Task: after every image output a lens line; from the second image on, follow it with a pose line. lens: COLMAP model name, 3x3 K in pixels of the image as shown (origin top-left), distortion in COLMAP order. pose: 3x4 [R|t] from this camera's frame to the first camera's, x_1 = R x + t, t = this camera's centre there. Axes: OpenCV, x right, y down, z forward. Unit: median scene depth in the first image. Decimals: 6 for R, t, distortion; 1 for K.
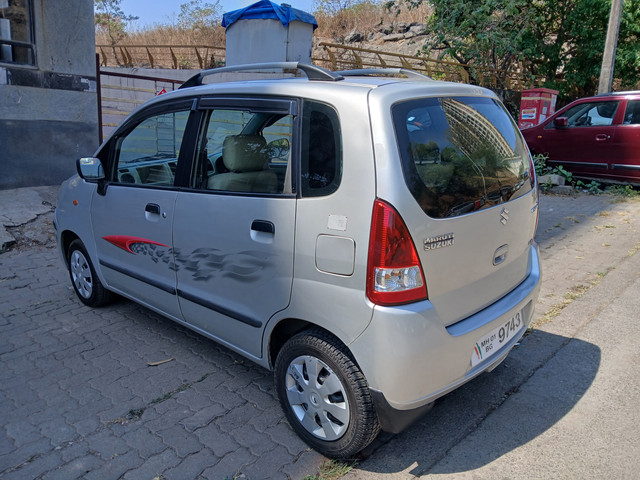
lens RADIAL K [[505.0, 0, 317.6], [0, 505.0, 239.7], [0, 0, 1]] dist [0.020718, -0.059598]
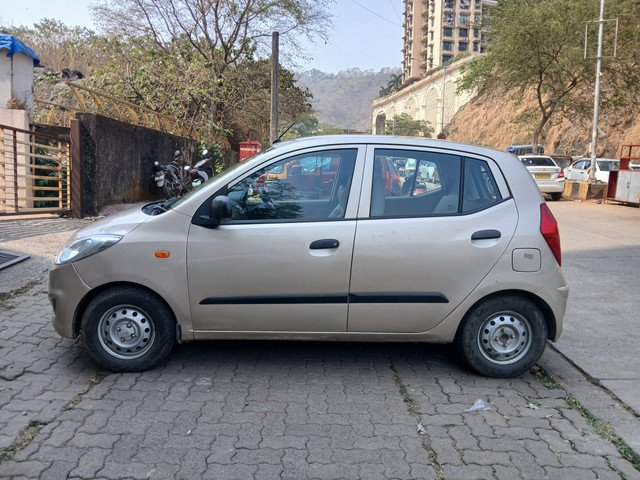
lens RADIAL K [[505.0, 0, 316.0], [0, 505.0, 238.3], [0, 0, 1]] dist [0.020718, -0.059598]
pose [[0.721684, -0.080894, 0.687480, -1.281169], [0.146588, 0.988484, -0.037568, -0.020582], [-0.676524, 0.127888, 0.725231, 0.238536]]
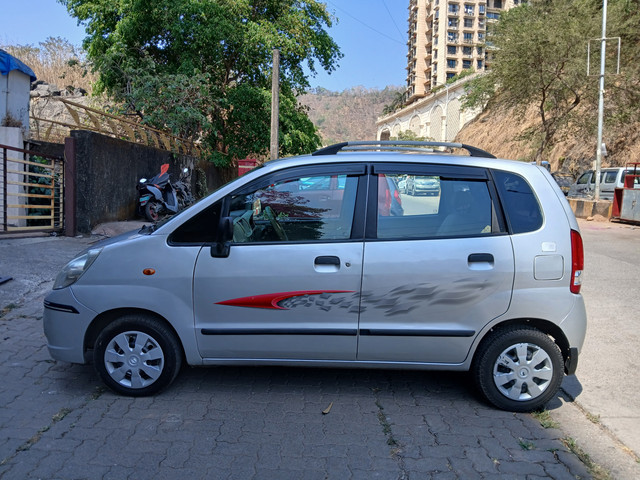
lens RADIAL K [[505.0, 0, 316.1], [0, 505.0, 239.4], [0, 0, 1]] dist [0.020718, -0.059598]
pose [[0.728570, -0.058209, 0.682493, -1.184671], [0.142678, 0.987424, -0.068094, -0.039716], [-0.669947, 0.146988, 0.727713, 0.247218]]
